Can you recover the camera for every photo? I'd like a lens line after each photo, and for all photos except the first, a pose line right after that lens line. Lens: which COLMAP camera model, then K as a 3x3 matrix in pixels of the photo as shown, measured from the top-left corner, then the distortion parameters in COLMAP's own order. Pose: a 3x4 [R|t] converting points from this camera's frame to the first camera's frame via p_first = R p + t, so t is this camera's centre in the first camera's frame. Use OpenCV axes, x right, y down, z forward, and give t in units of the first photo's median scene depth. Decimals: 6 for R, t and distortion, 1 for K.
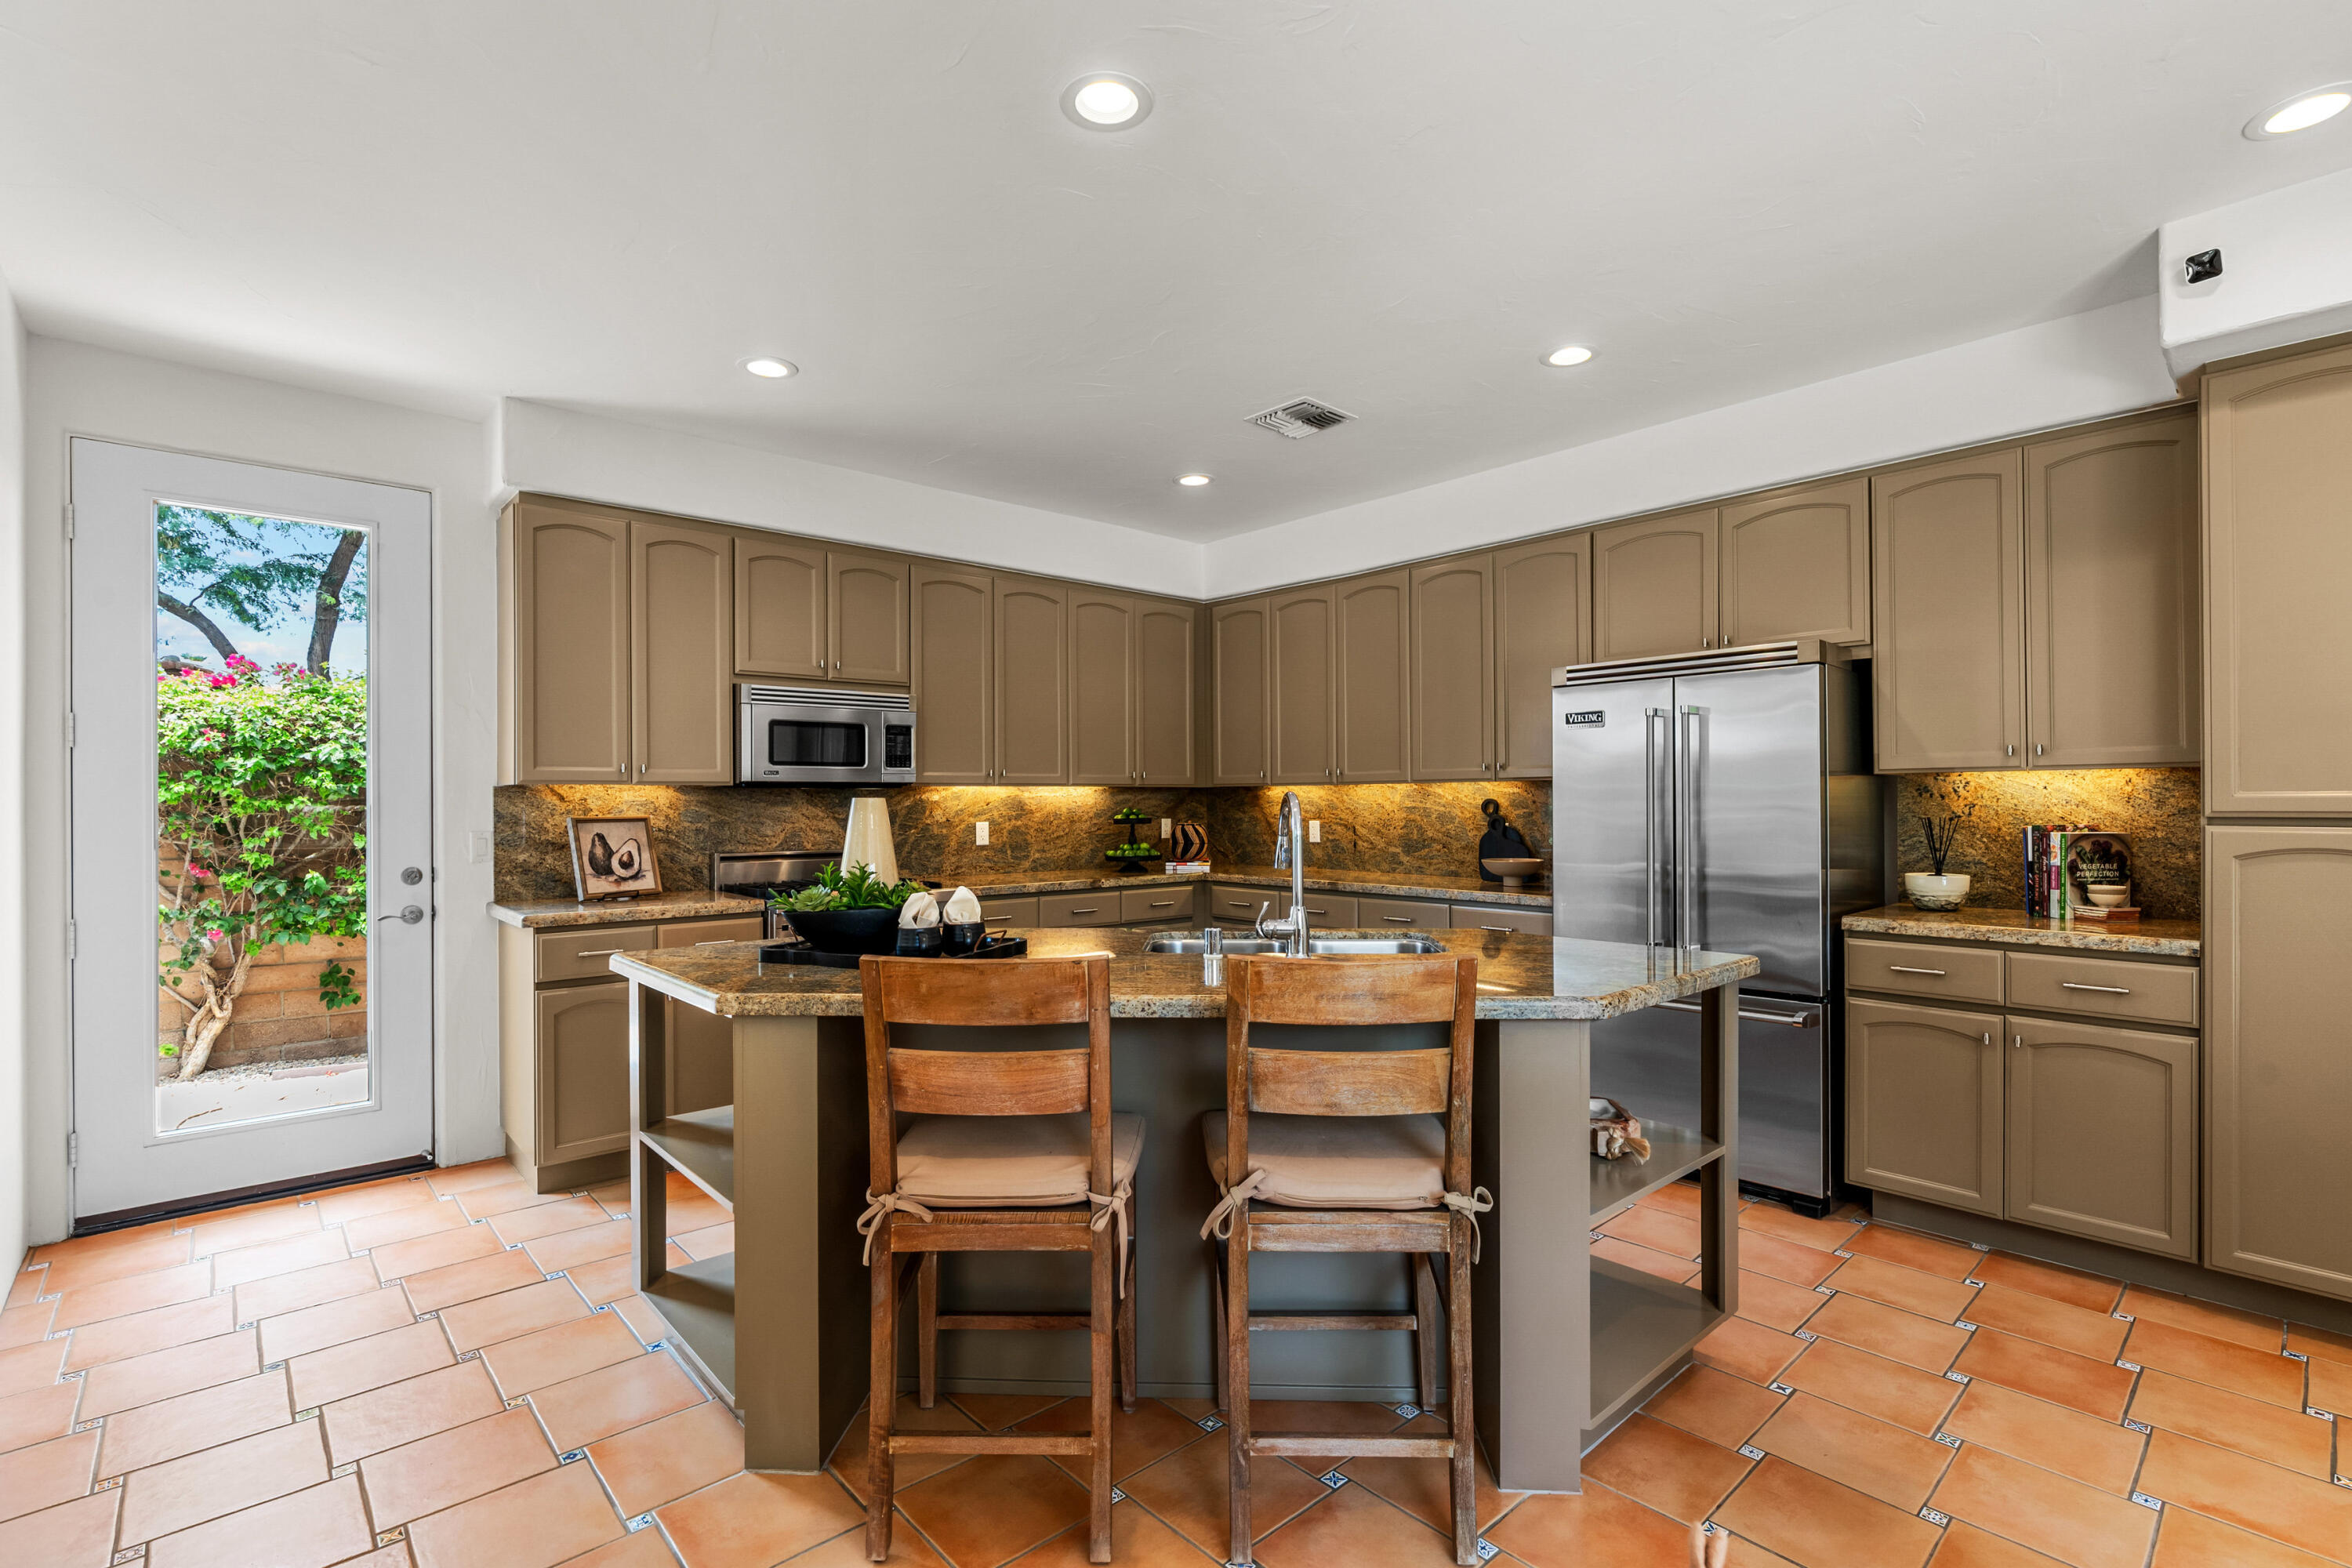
lens RADIAL K [[1086.5, 0, 1177.7], [0, 1086.5, 804.7], [0, 0, 1]] dist [-0.001853, 0.000453]
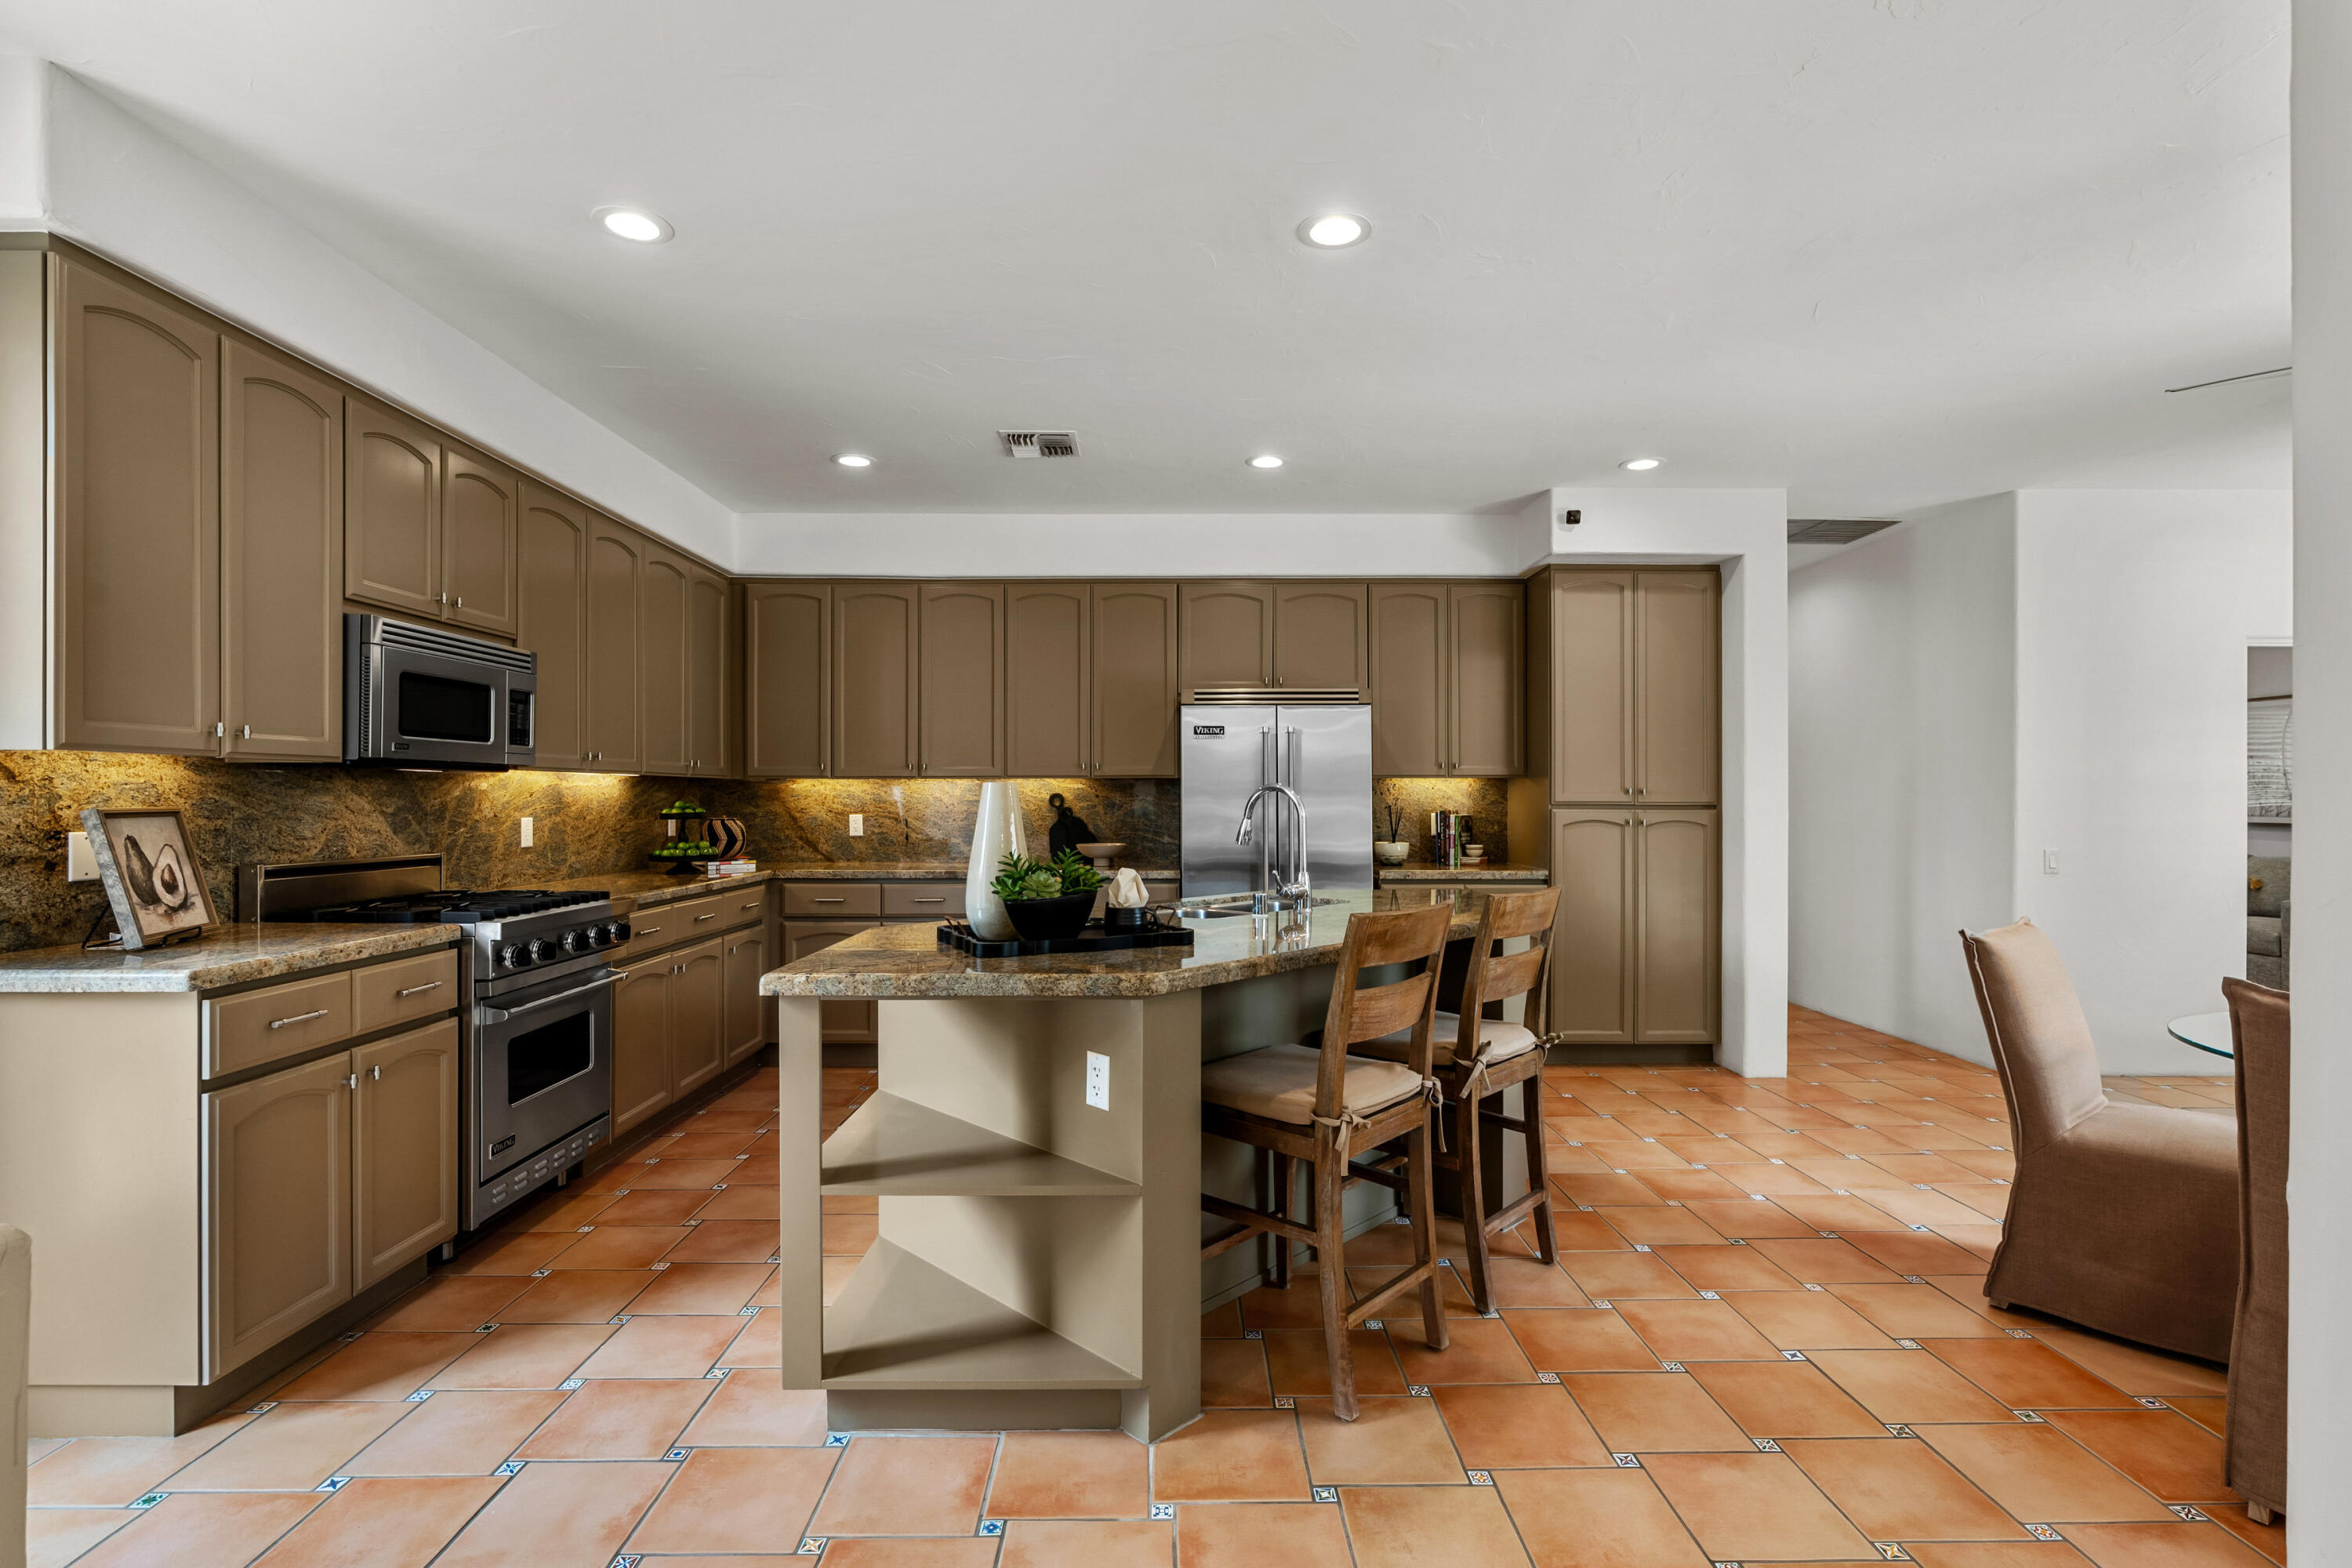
lens RADIAL K [[1086.5, 0, 1177.7], [0, 1086.5, 804.7], [0, 0, 1]] dist [-0.001853, 0.000453]
pose [[0.653067, 0.001066, 0.757300, -0.590753], [-0.000021, 0.999999, -0.001391, 0.009747], [-0.757300, 0.000893, 0.653066, 0.168126]]
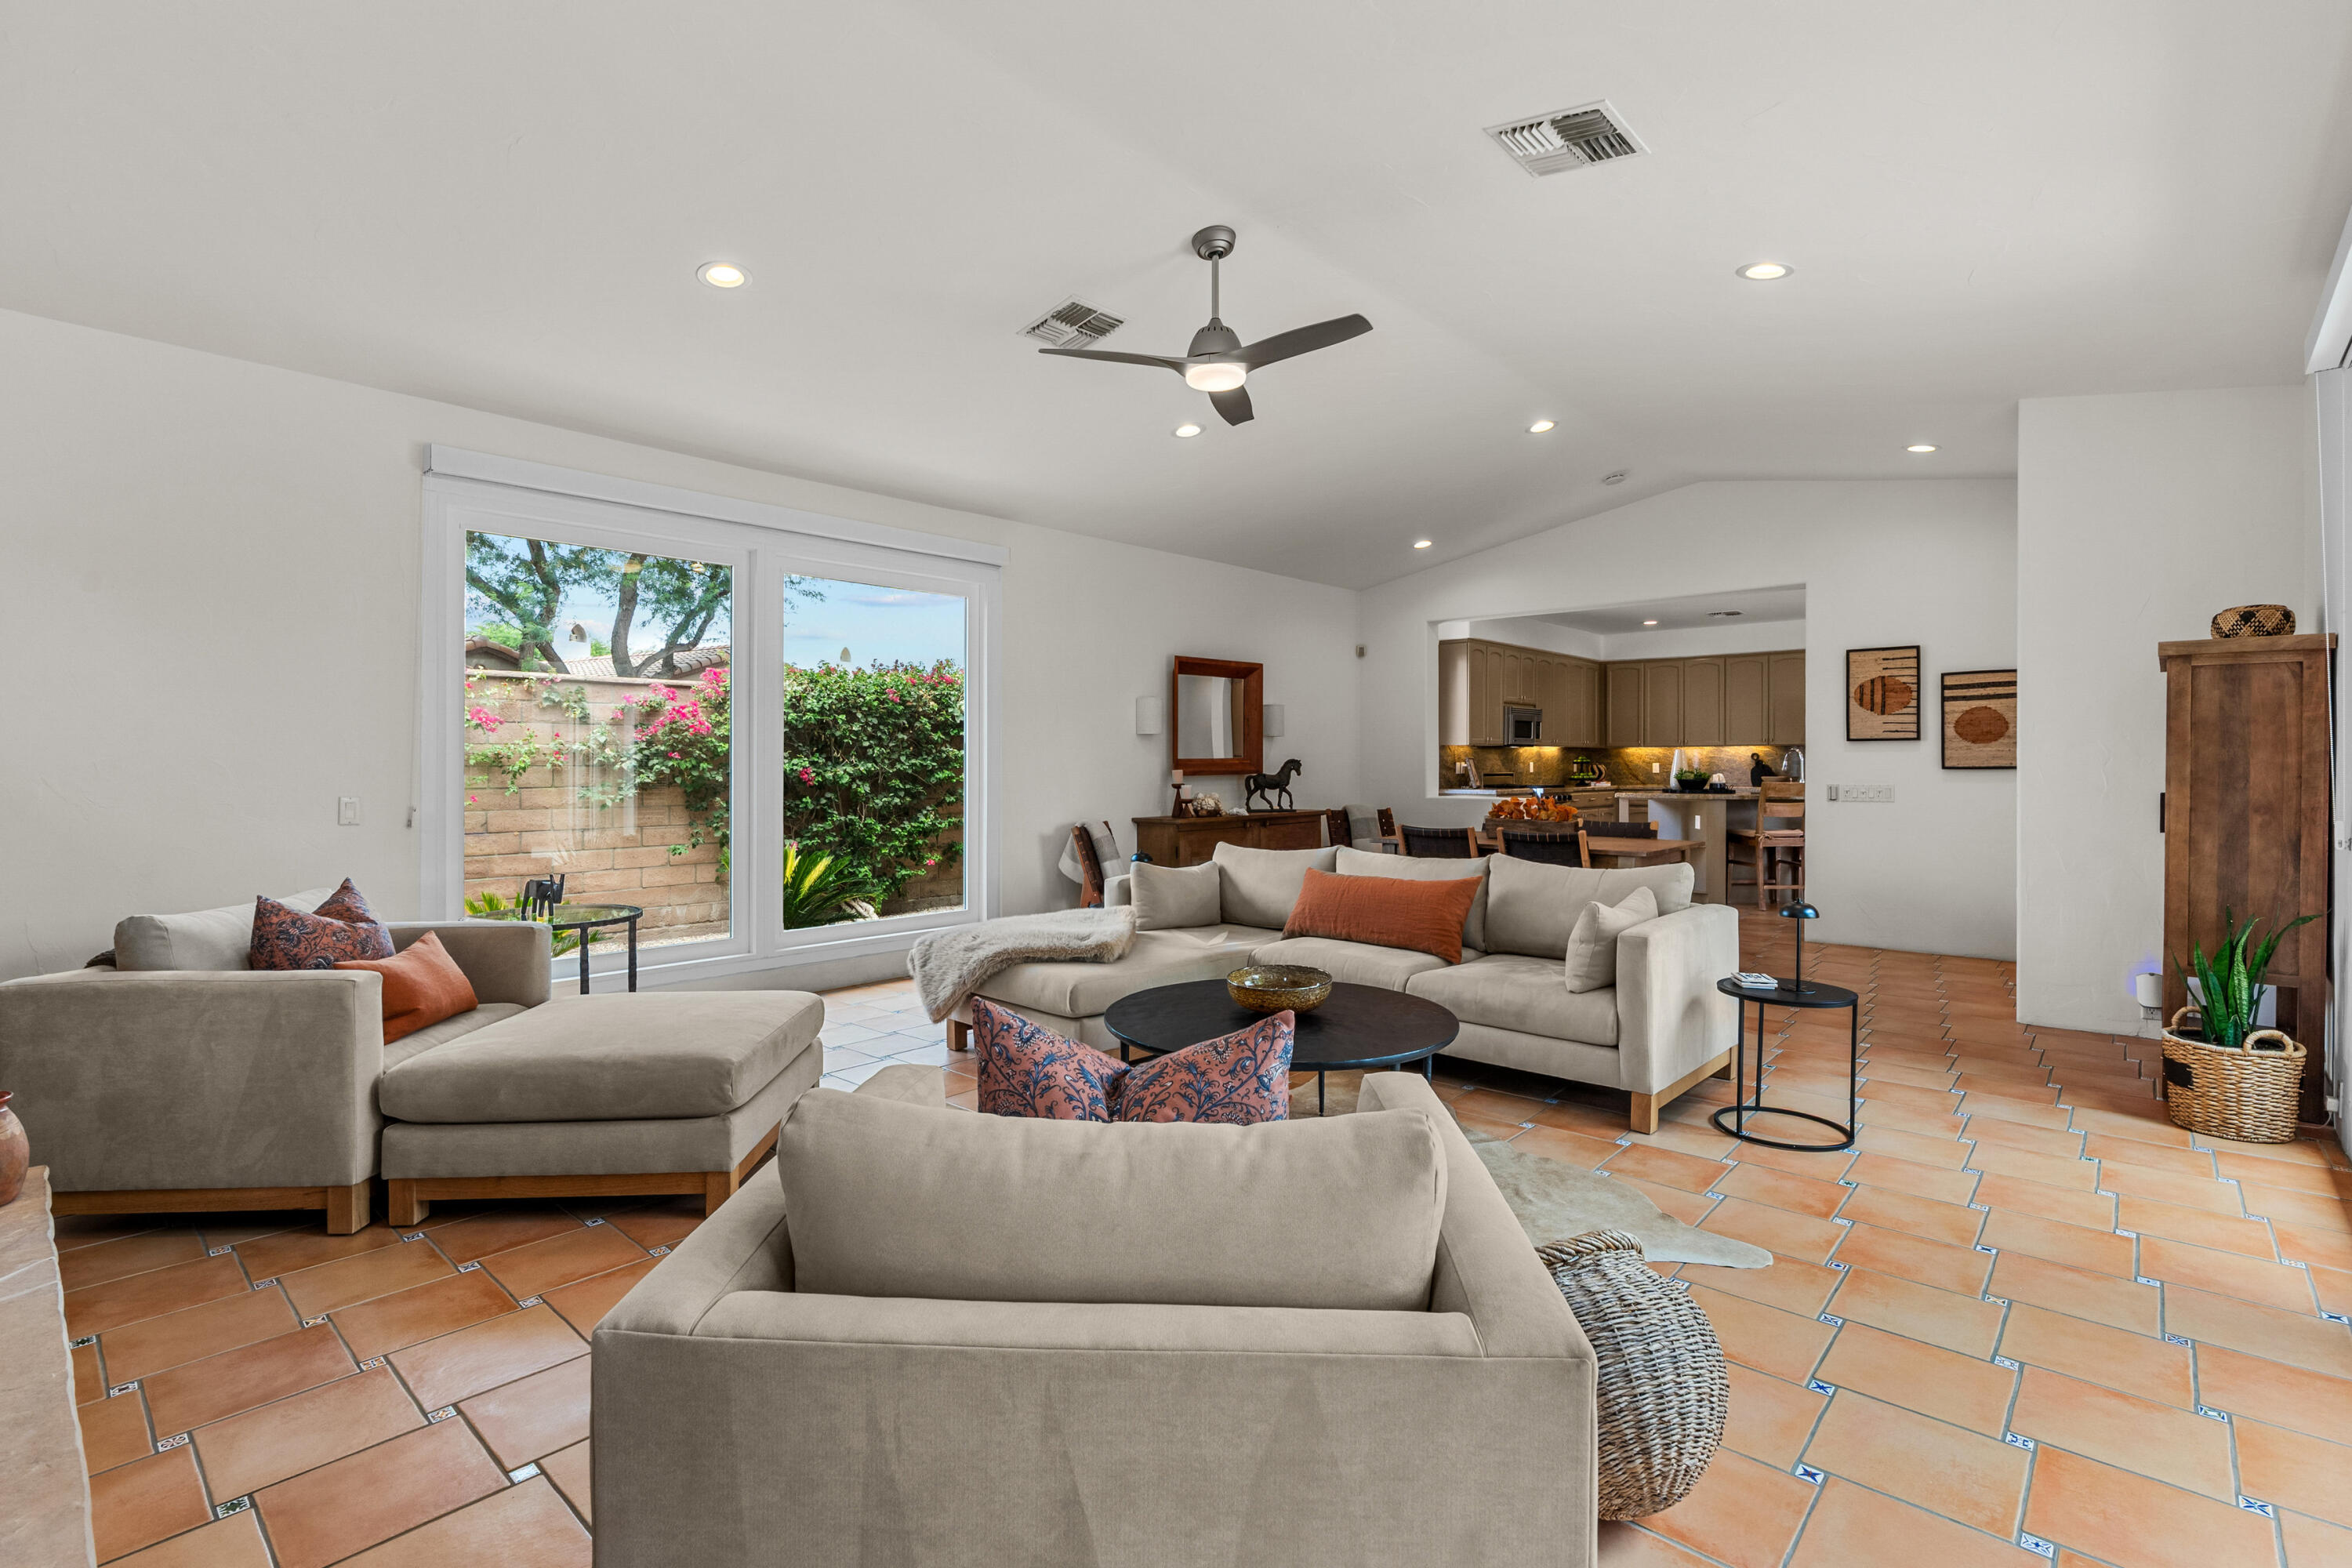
lens RADIAL K [[1095.2, 0, 1178.2], [0, 1095.2, 770.3], [0, 0, 1]] dist [-0.001639, 0.000055]
pose [[0.992636, 0.004244, 0.121059, -1.496929], [-0.004408, 0.999990, 0.001082, 0.042038], [-0.121053, -0.001608, 0.992645, -1.476851]]
